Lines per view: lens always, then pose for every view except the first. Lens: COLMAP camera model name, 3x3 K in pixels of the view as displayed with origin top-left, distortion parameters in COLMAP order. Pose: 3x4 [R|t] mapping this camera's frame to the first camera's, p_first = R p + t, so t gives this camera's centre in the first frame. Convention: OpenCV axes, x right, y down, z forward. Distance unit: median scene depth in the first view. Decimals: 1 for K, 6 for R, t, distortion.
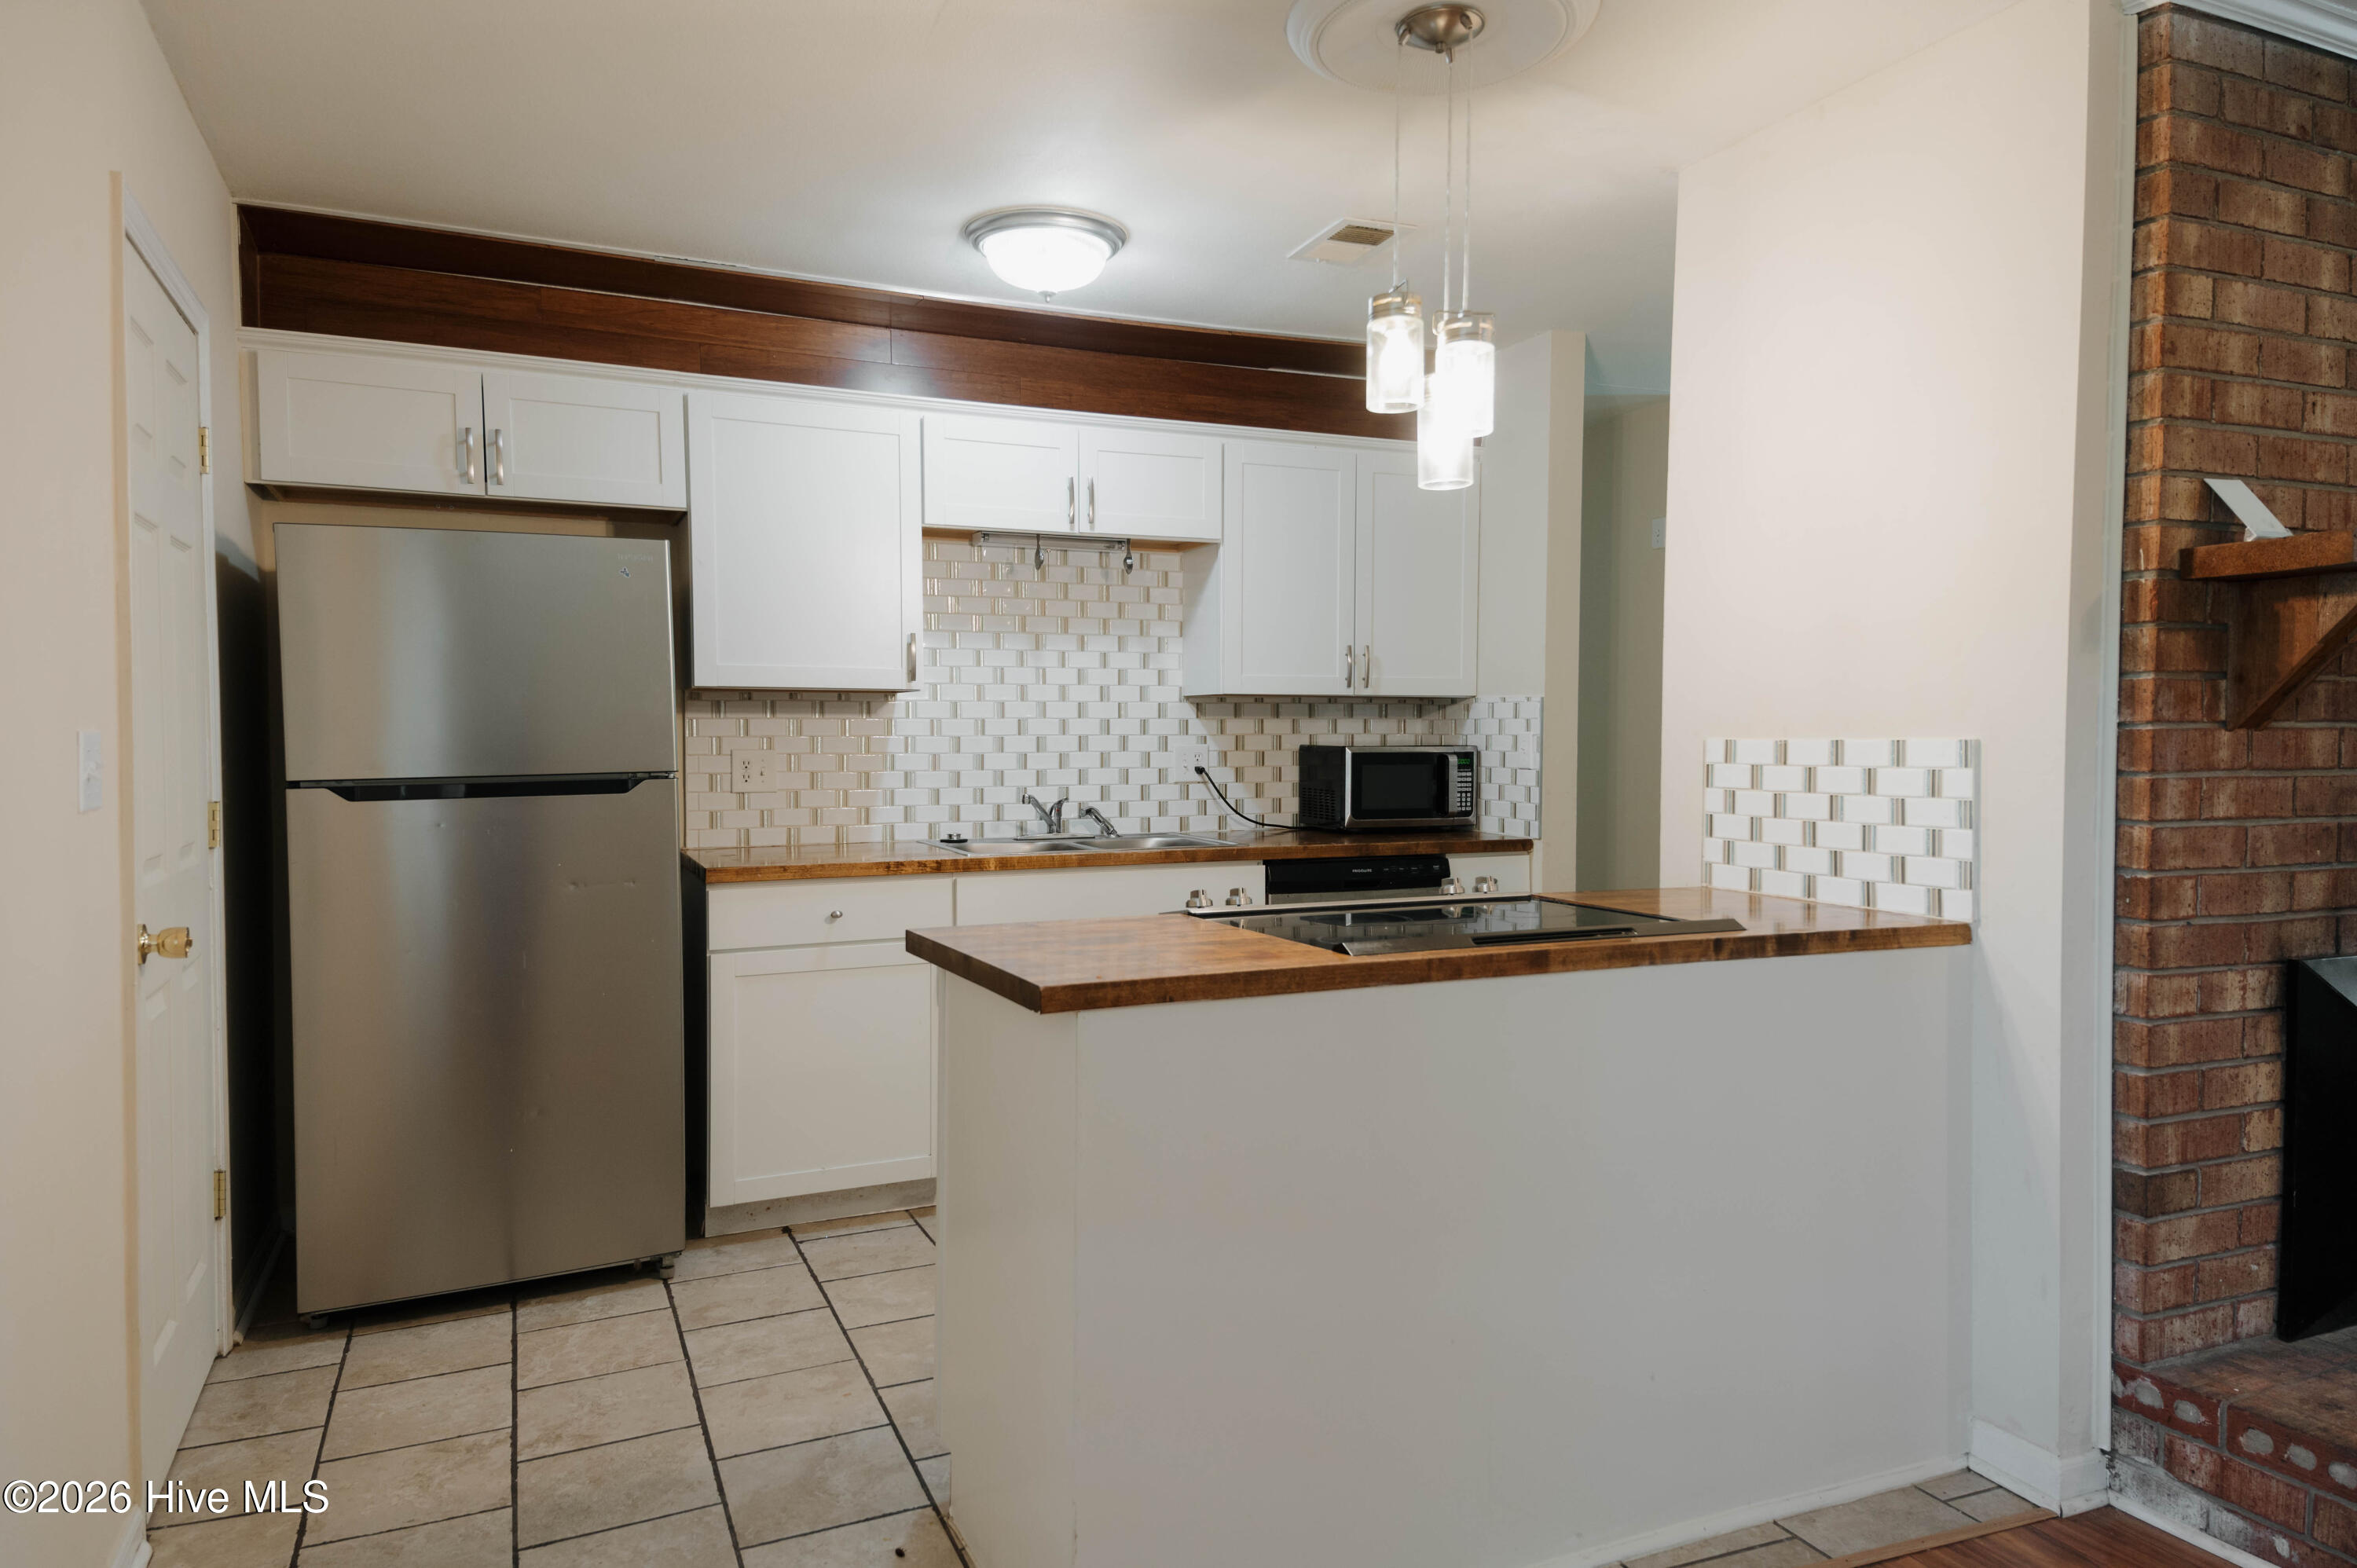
lens RADIAL K [[1505.6, 0, 1178.5], [0, 1505.6, 784.0], [0, 0, 1]] dist [0.091228, -0.079515]
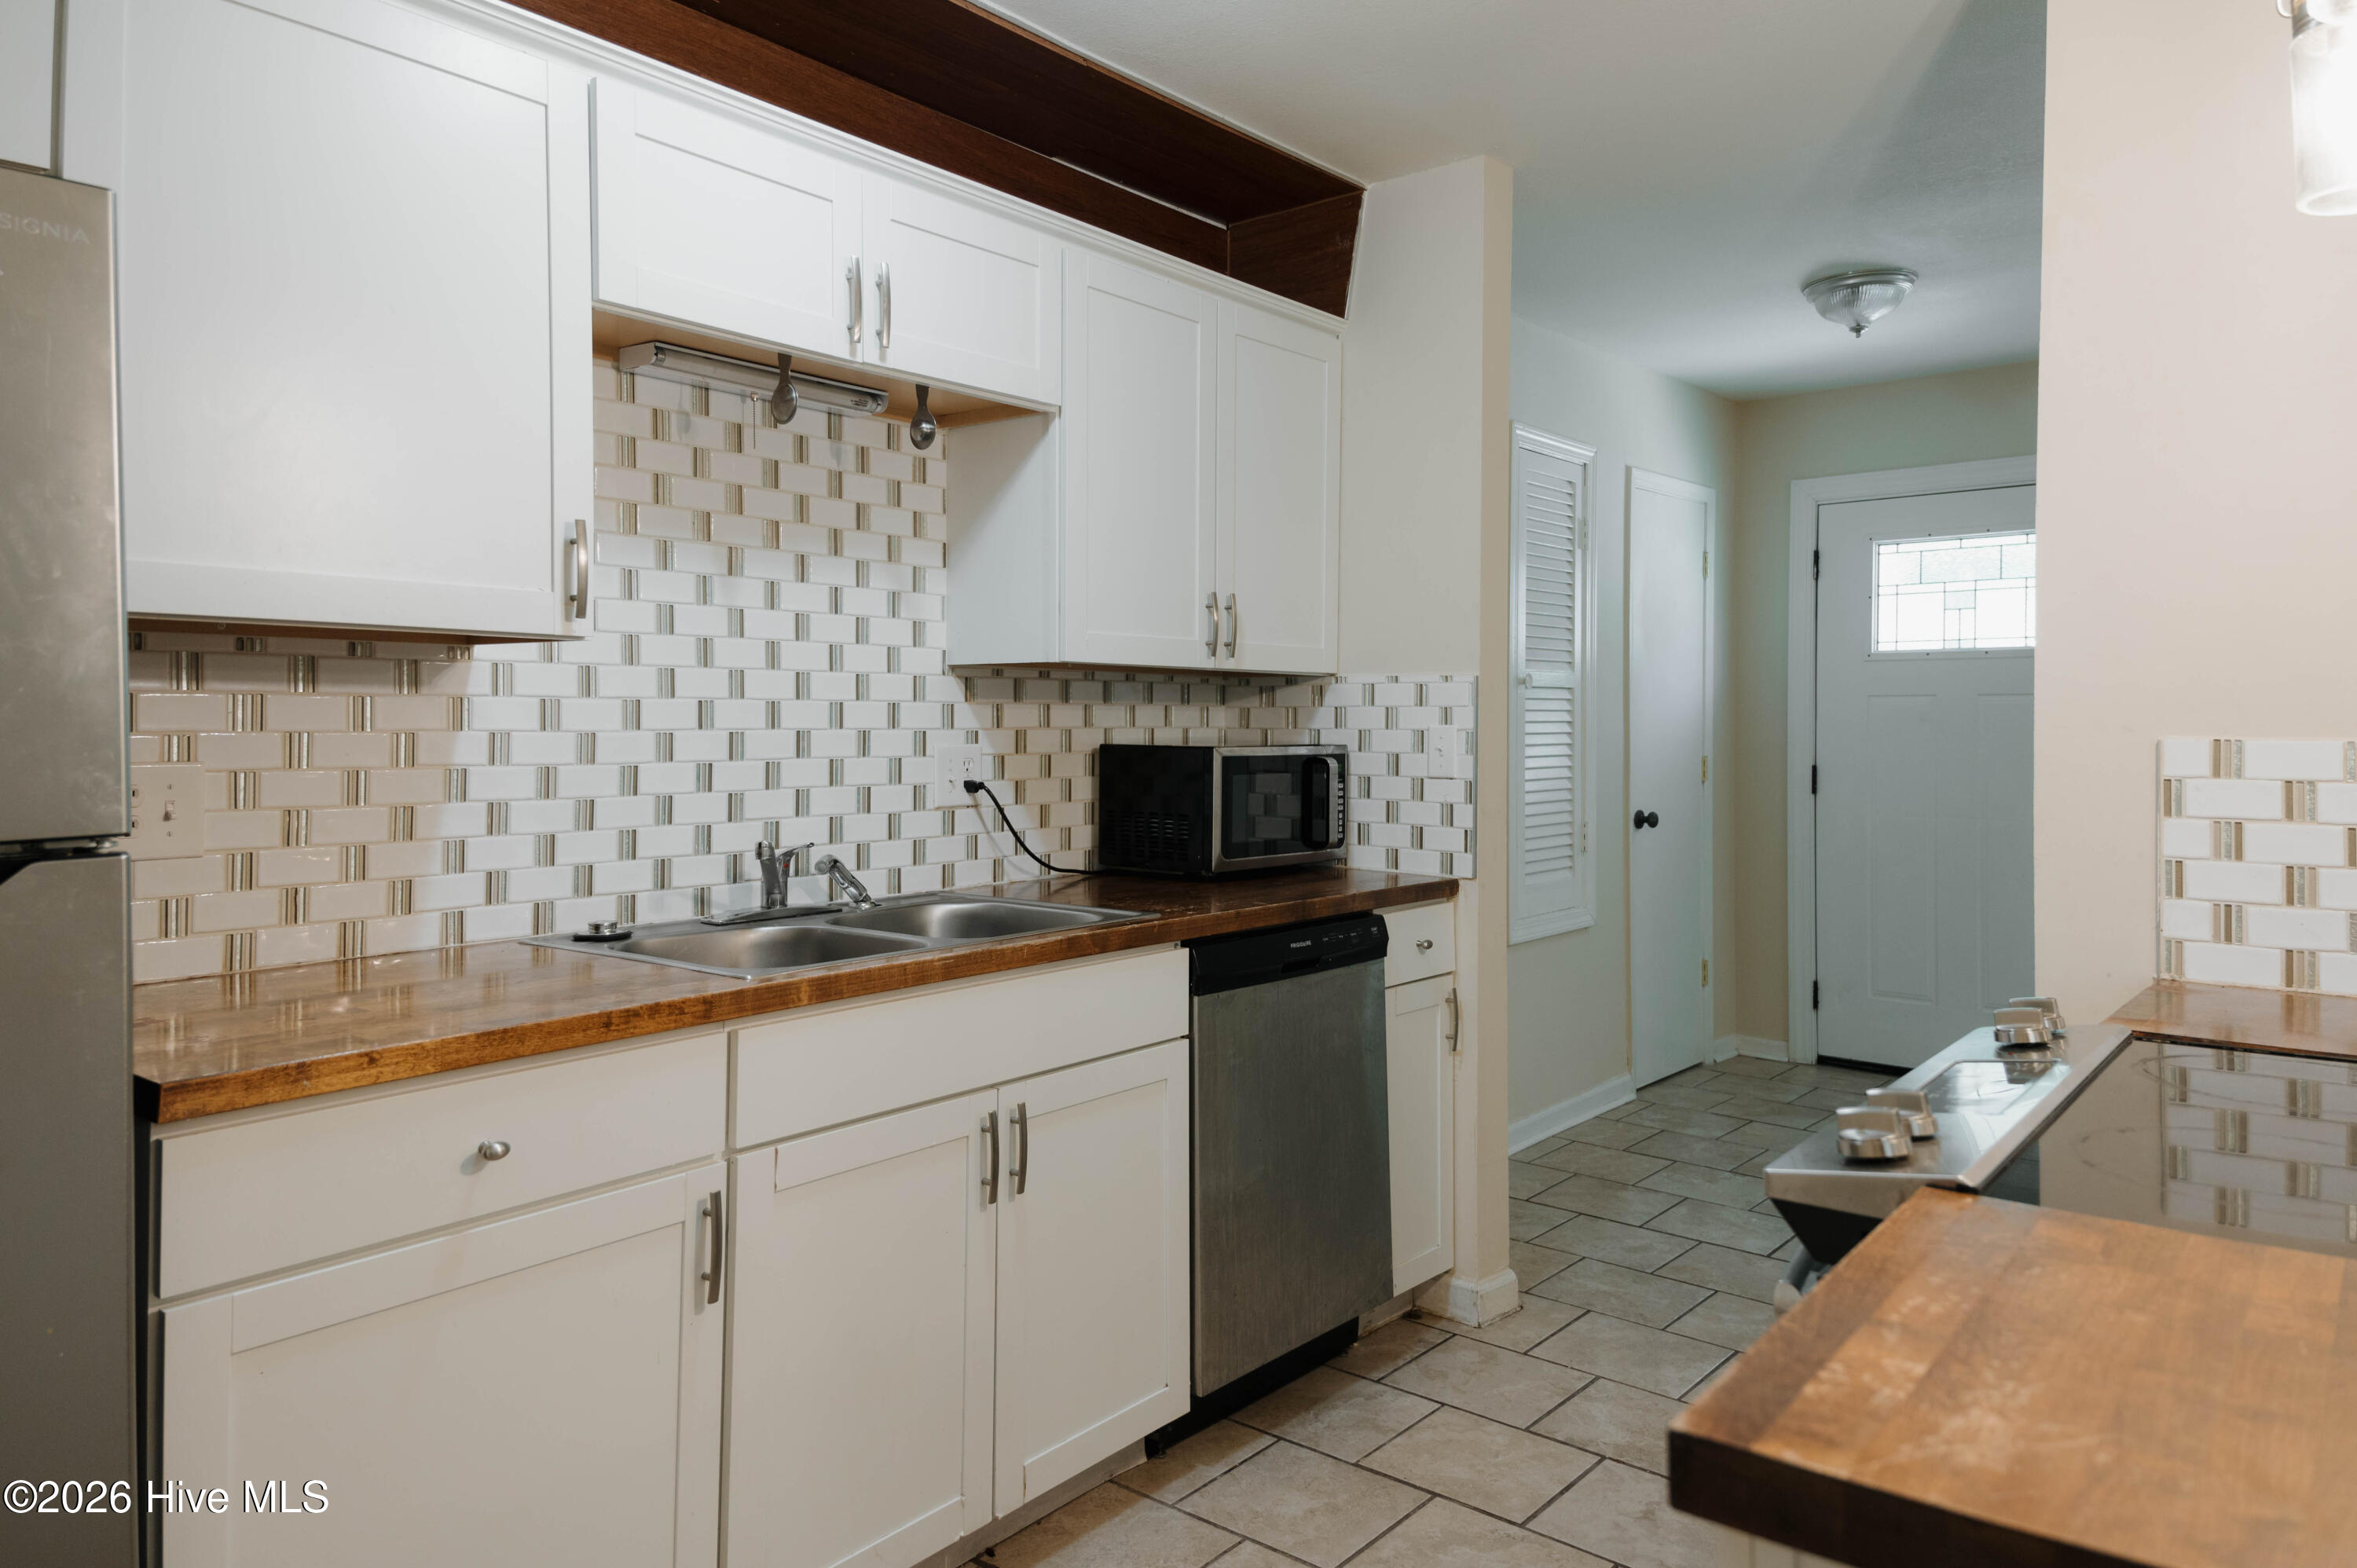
lens RADIAL K [[1620.9, 0, 1234.8], [0, 1620.9, 721.2], [0, 0, 1]] dist [0.107028, -0.002312]
pose [[0.890891, 0.002575, 0.454210, -0.200034], [0.014027, 0.999351, -0.033178, -0.012883], [-0.454001, 0.035929, 0.890276, 0.378958]]
